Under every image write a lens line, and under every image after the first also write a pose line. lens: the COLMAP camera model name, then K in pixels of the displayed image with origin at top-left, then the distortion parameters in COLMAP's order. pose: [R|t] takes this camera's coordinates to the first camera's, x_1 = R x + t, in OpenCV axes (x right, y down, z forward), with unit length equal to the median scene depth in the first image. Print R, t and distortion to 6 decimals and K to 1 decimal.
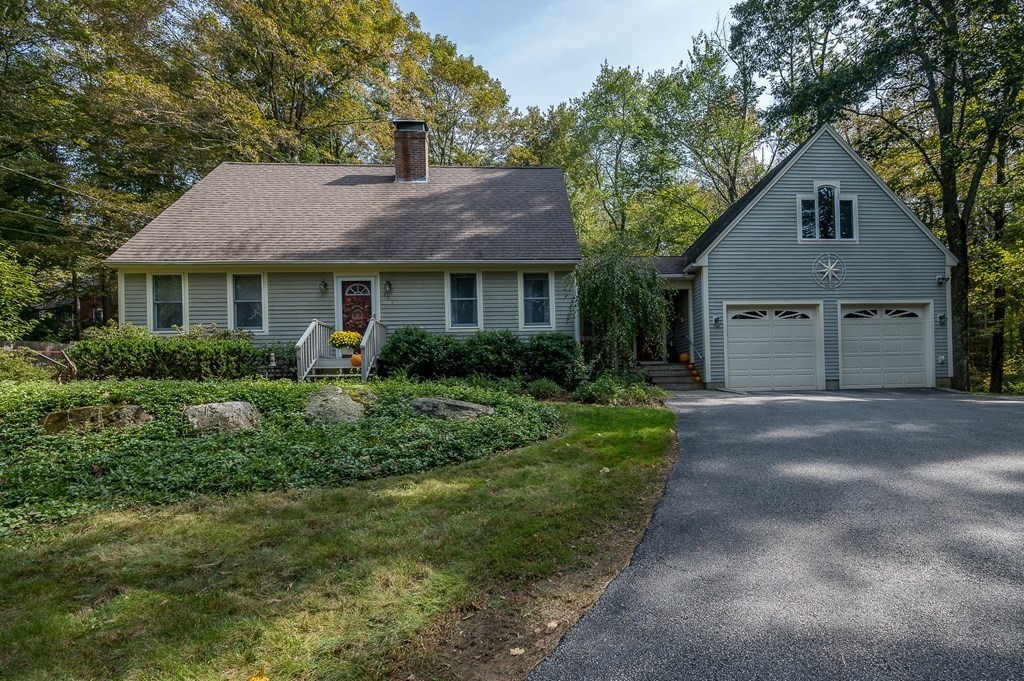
lens RADIAL K [[459.8, 0, 553.0], [0, 459.8, 383.5], [0, 0, 1]] dist [0.003010, -0.001475]
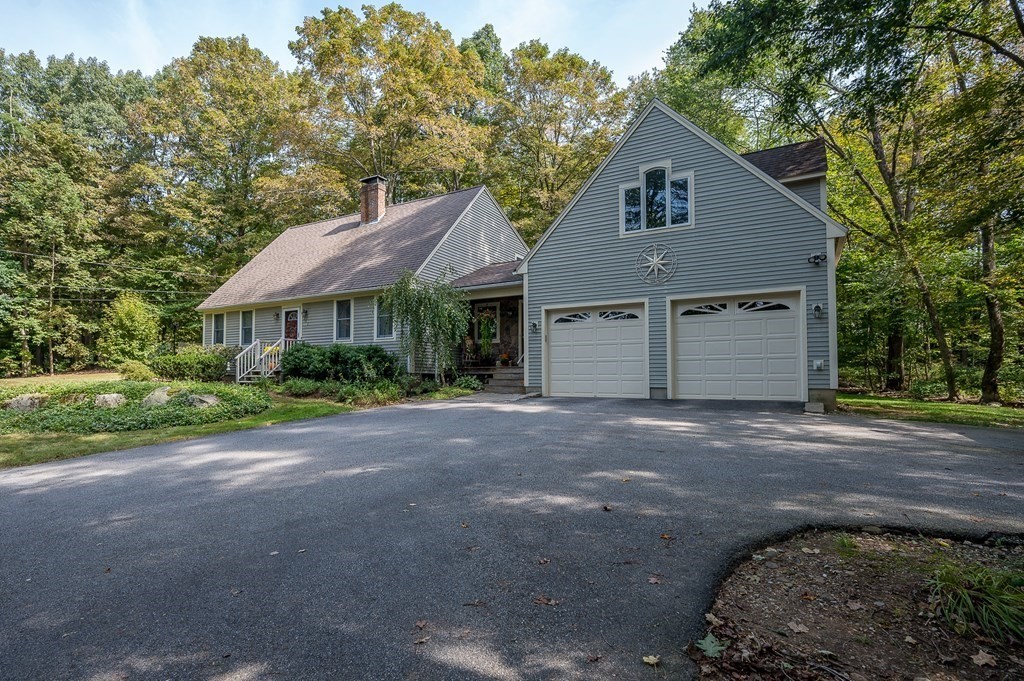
lens RADIAL K [[516.4, 0, 490.2], [0, 516.4, 360.3], [0, 0, 1]] dist [0.001891, -0.000559]
pose [[0.821739, 0.000493, -0.569863, 0.953228], [-0.012221, 0.999785, -0.016757, -0.041817], [0.569732, 0.020734, 0.821569, 0.011004]]
